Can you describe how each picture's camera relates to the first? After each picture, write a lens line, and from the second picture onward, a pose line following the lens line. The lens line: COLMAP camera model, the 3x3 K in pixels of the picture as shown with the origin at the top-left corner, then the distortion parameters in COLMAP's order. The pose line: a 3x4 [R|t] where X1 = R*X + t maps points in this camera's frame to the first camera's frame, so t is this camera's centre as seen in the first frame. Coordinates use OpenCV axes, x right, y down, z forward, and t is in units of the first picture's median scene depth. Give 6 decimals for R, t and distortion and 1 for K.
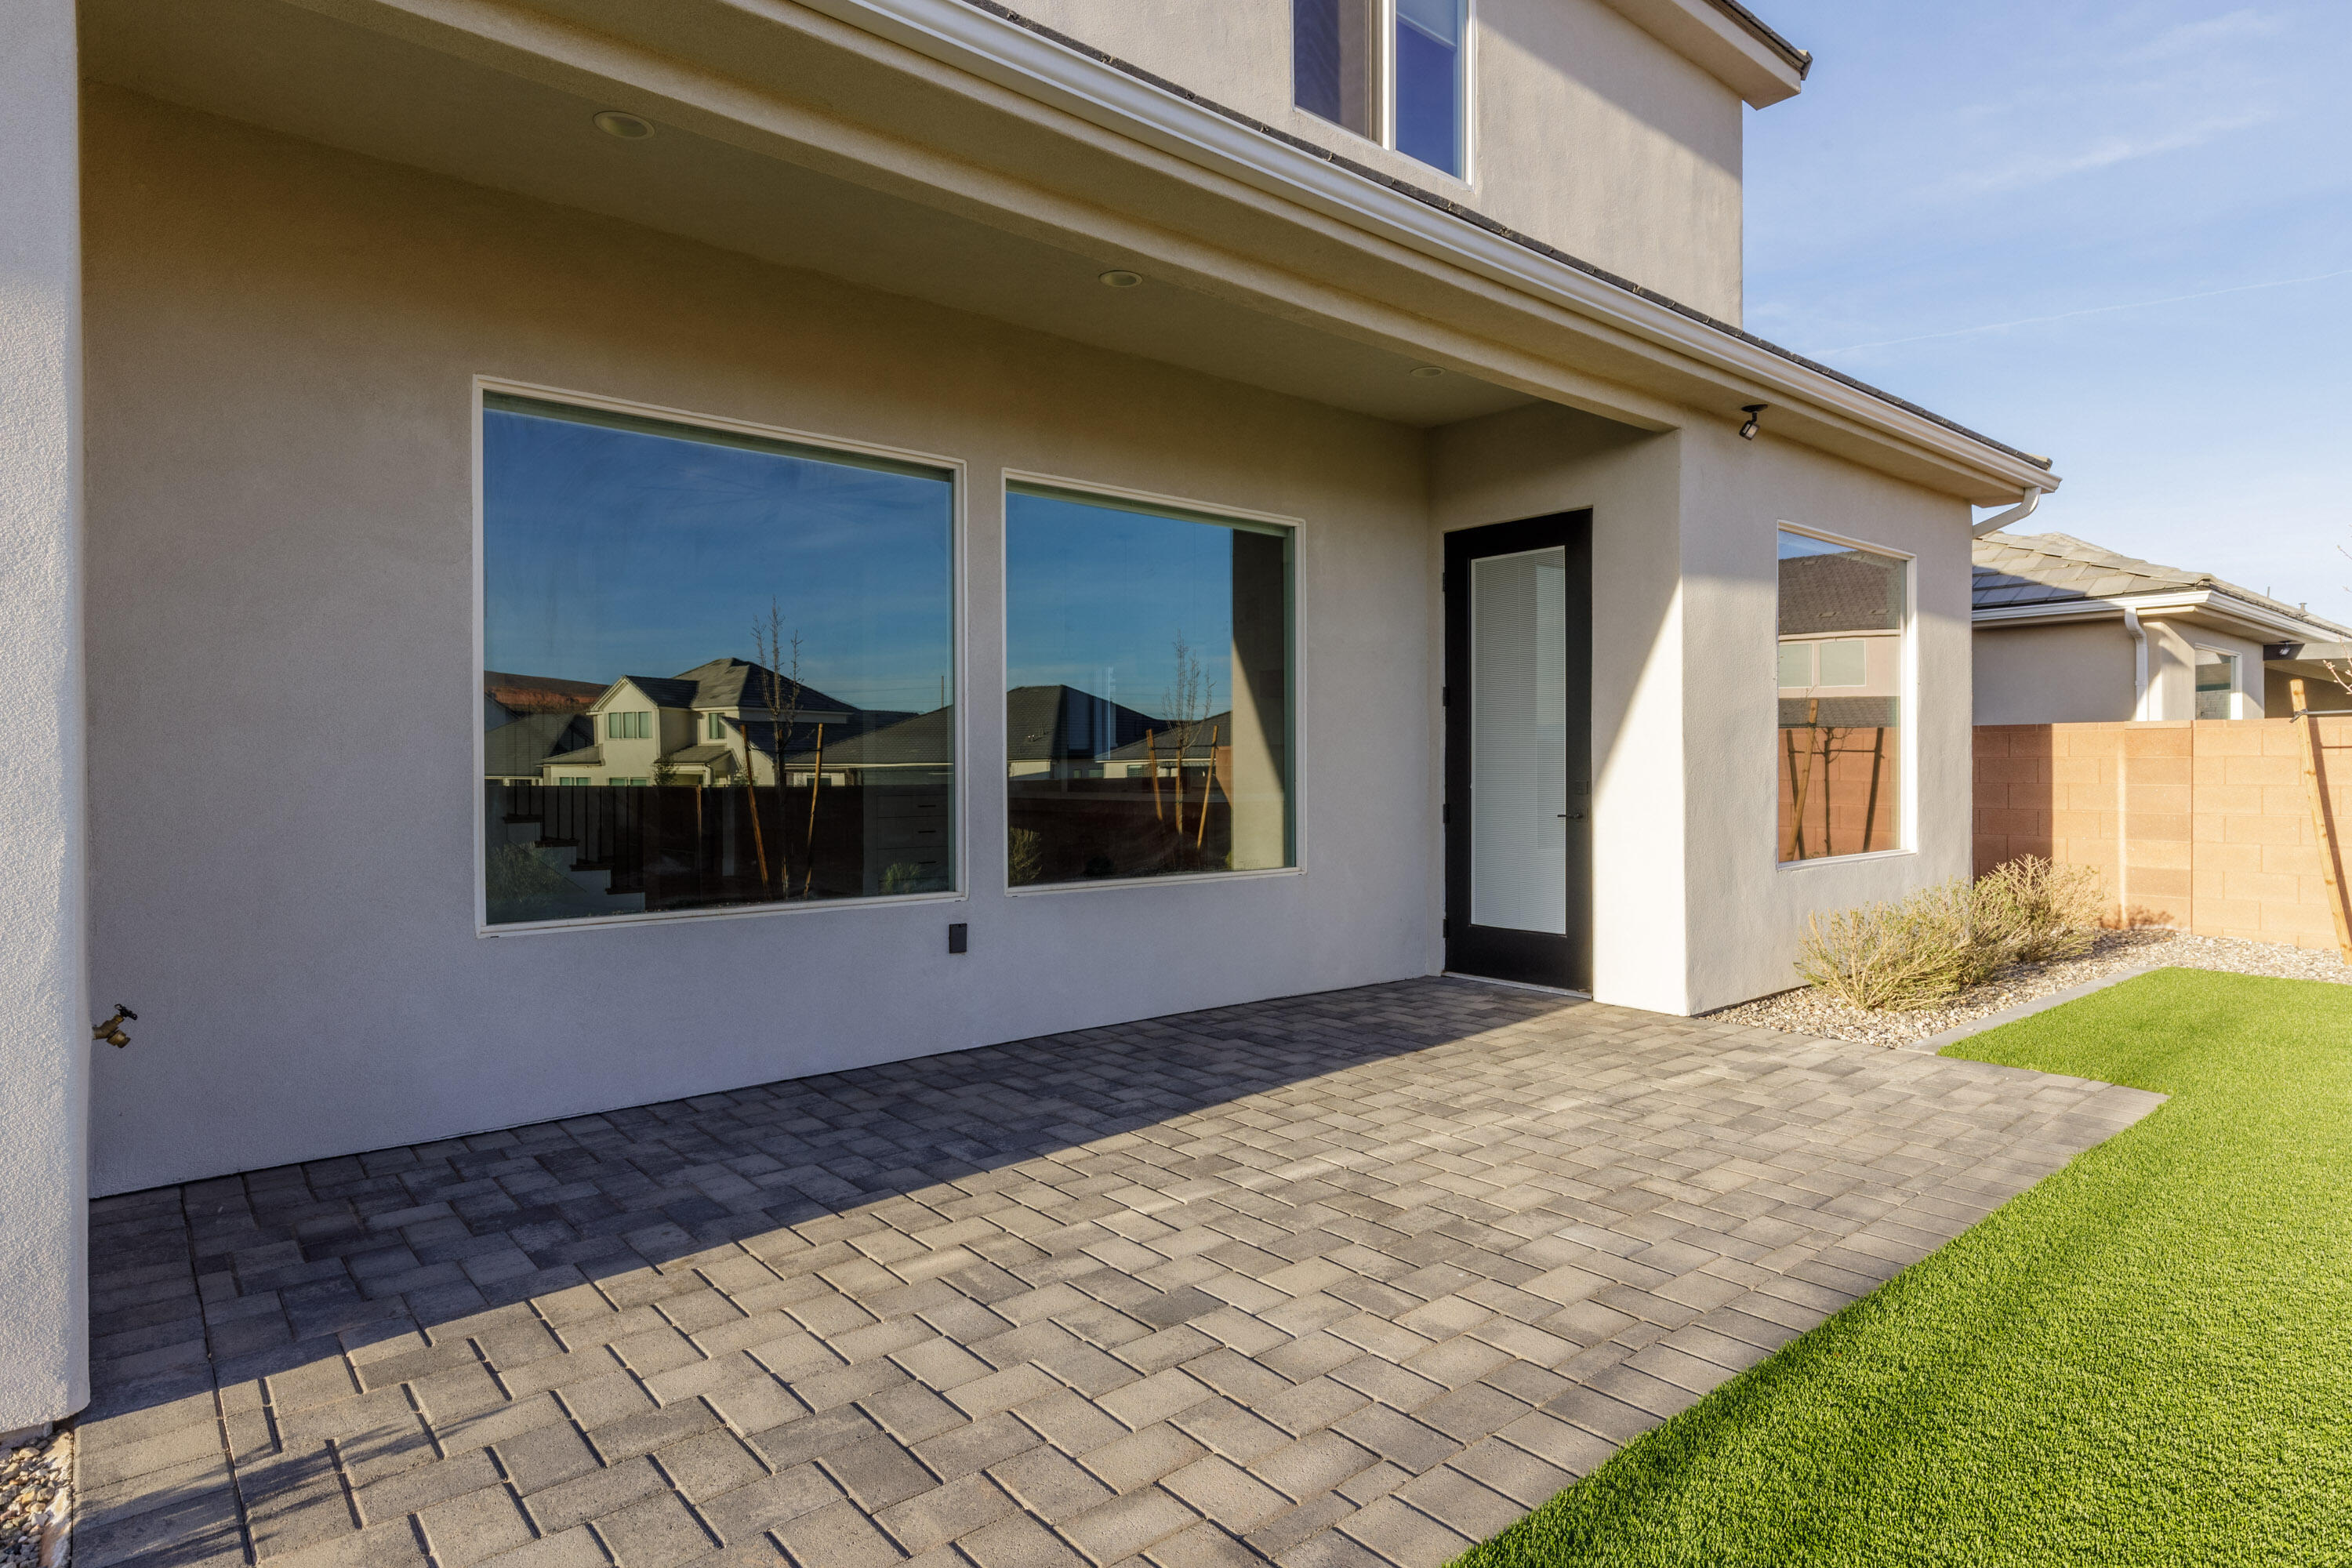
lens RADIAL K [[1299.3, 0, 1176.0], [0, 1299.3, 784.6], [0, 0, 1]] dist [-0.003186, -0.000016]
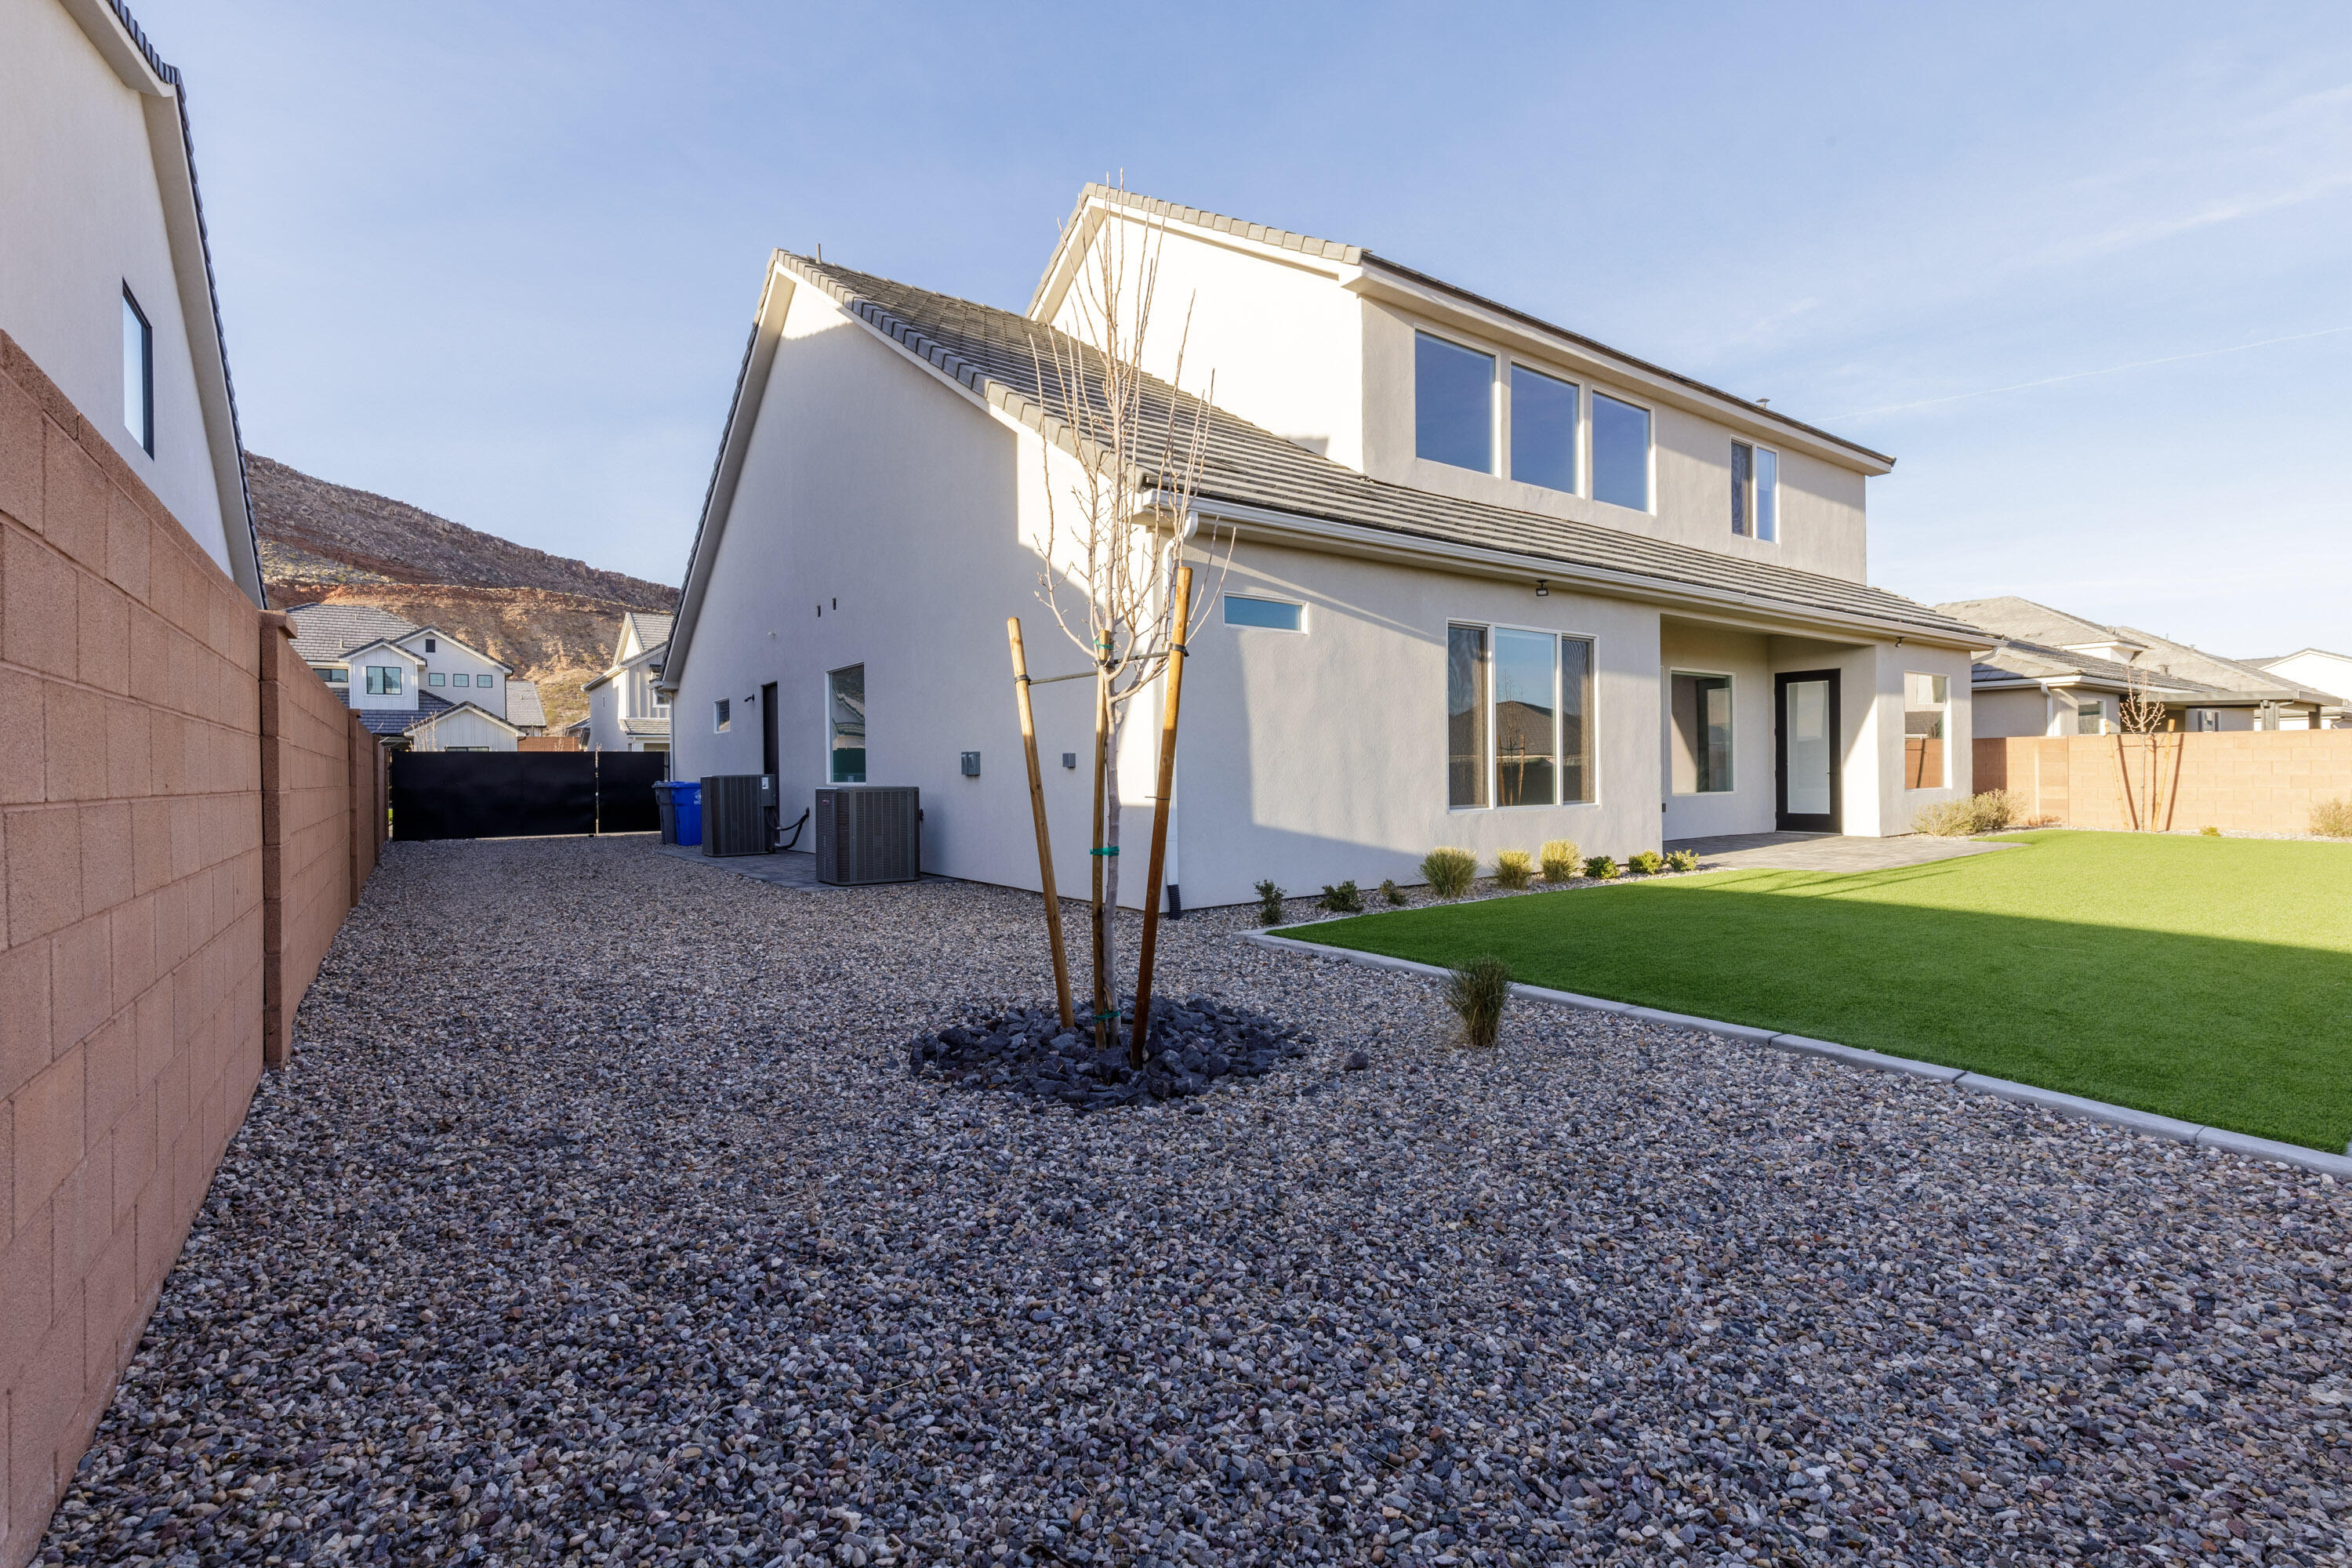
lens RADIAL K [[1060.1, 0, 1182.6], [0, 1060.1, 771.2], [0, 0, 1]] dist [-0.000139, 0.000526]
pose [[0.997367, -0.006987, -0.072187, -0.985175], [0.006231, 0.999923, -0.010702, 0.037002], [0.072256, 0.010224, 0.997334, -1.494525]]
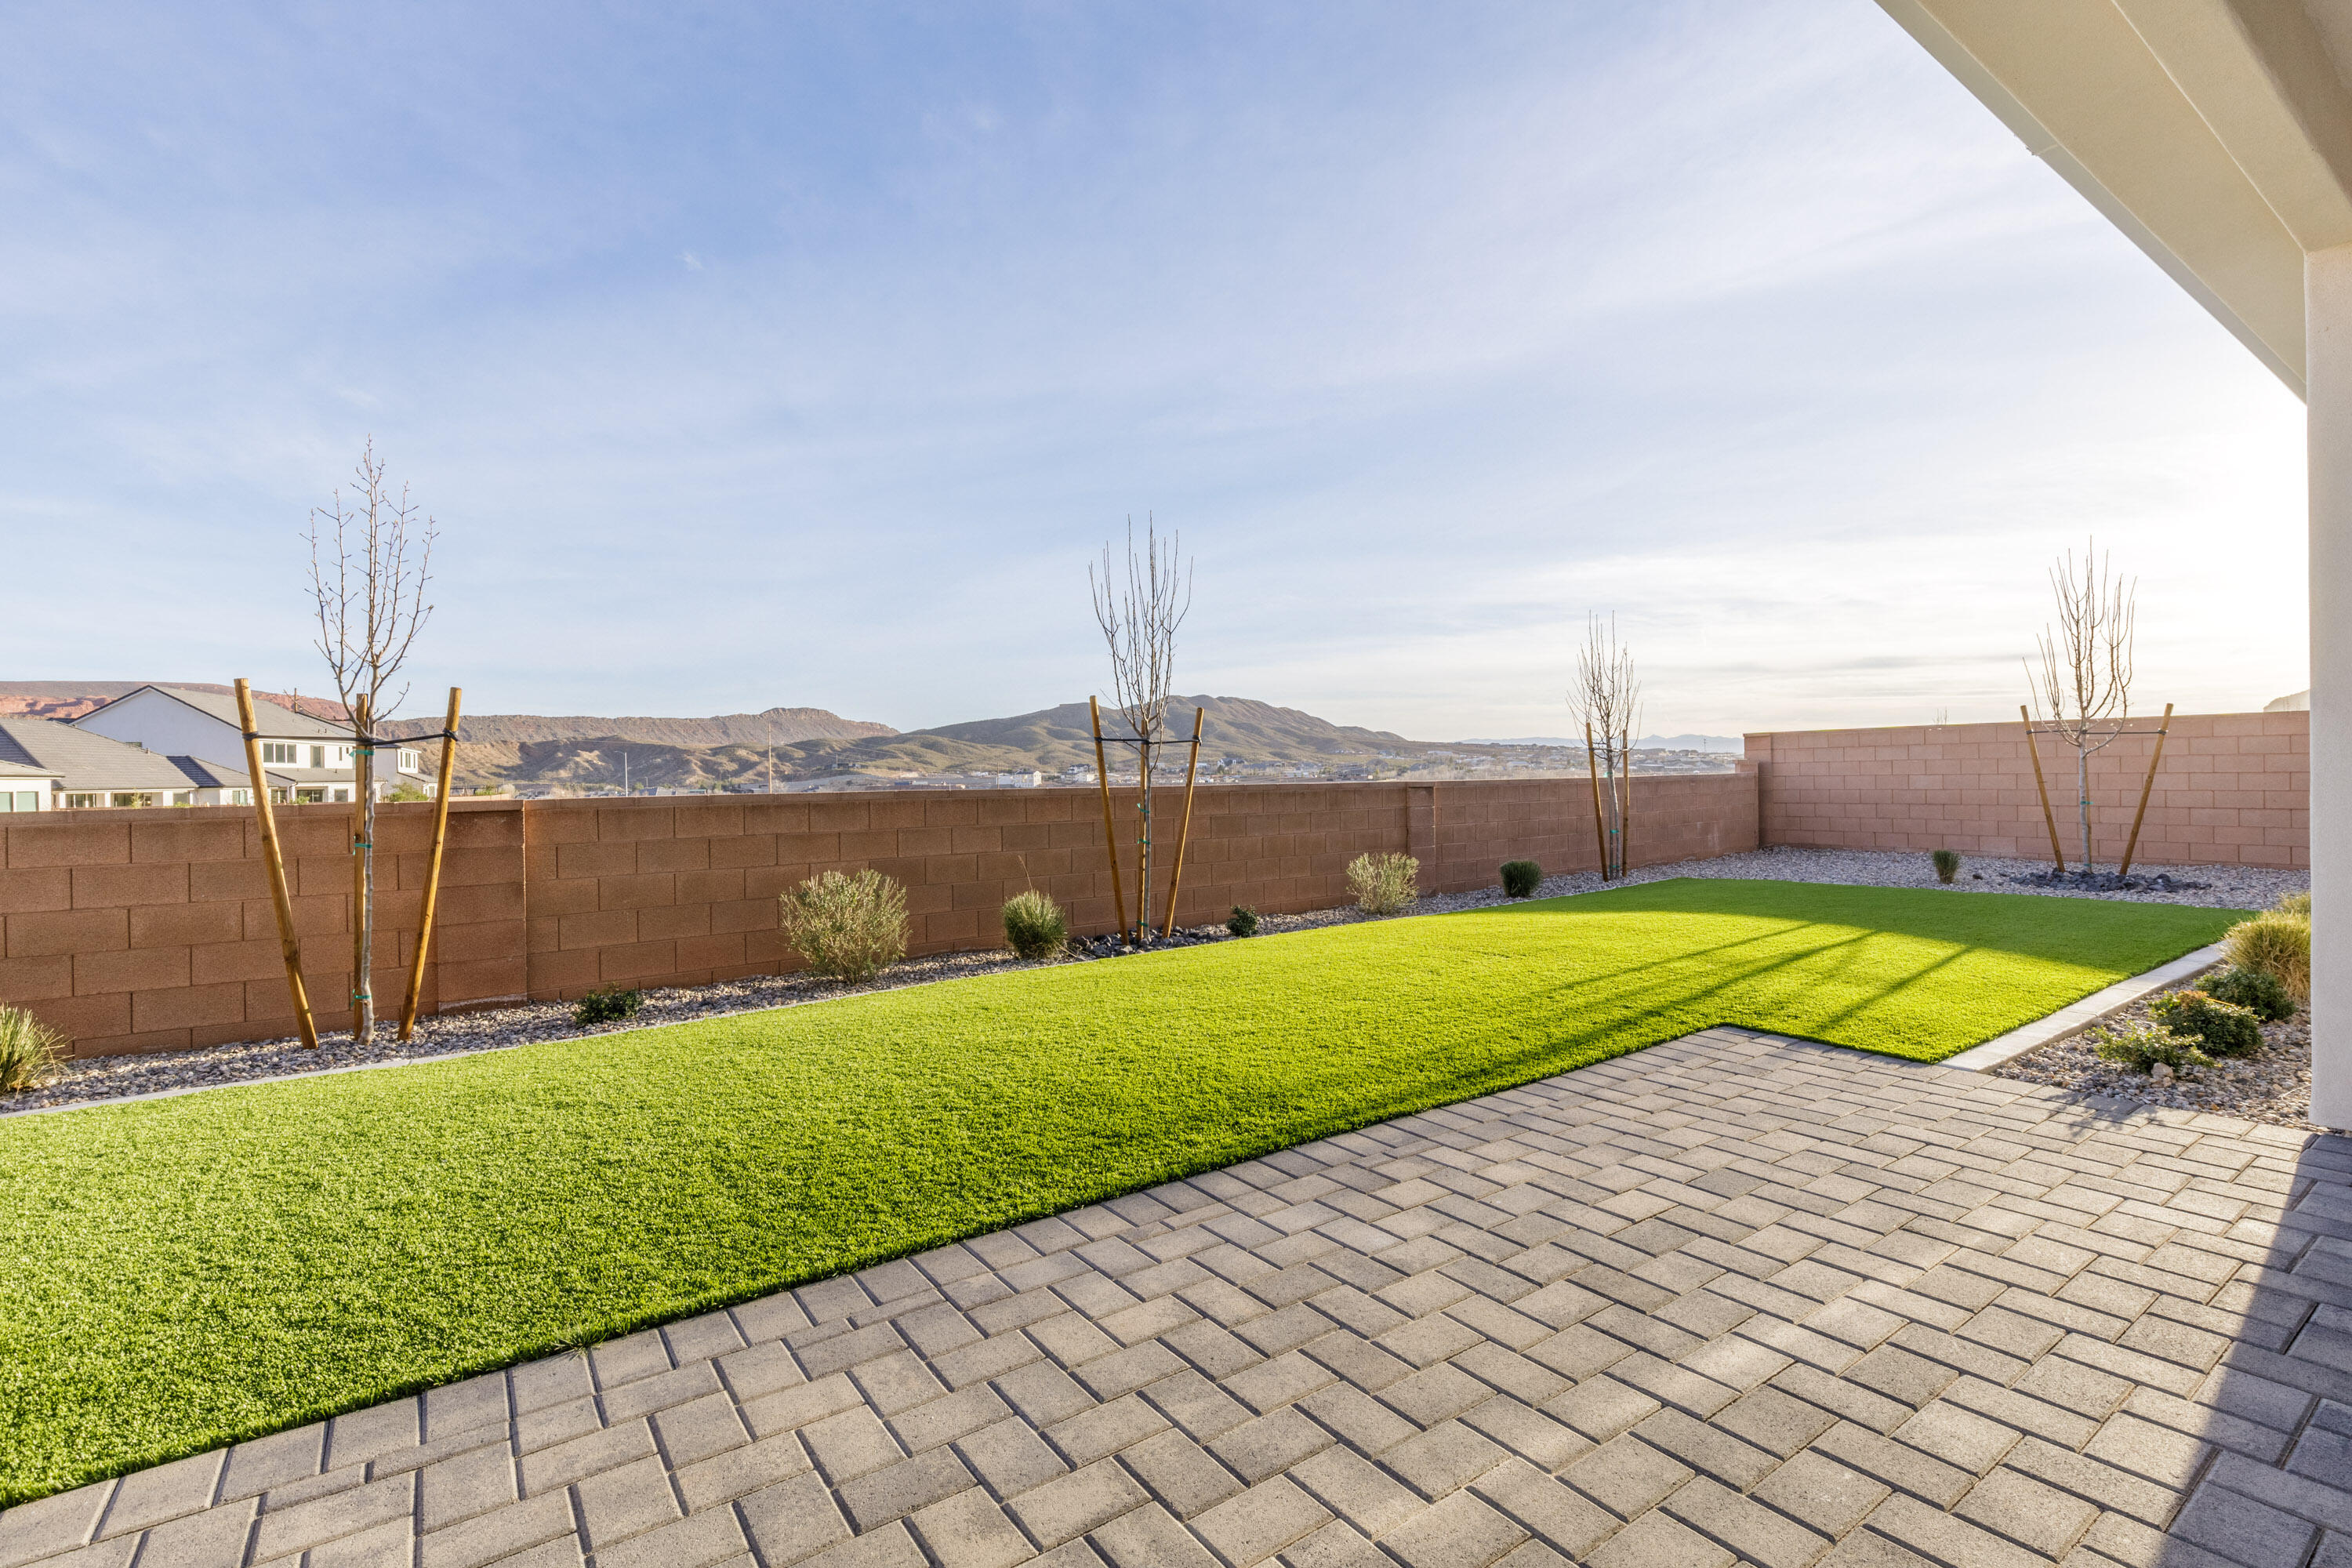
lens RADIAL K [[1060.1, 0, 1175.0], [0, 1060.1, 777.1], [0, 0, 1]] dist [-0.000139, 0.000526]
pose [[-0.995956, 0.011238, 0.089134, 0.198600], [0.012957, 0.999741, 0.018728, -0.010968], [-0.088900, 0.019807, -0.995844, 0.932711]]
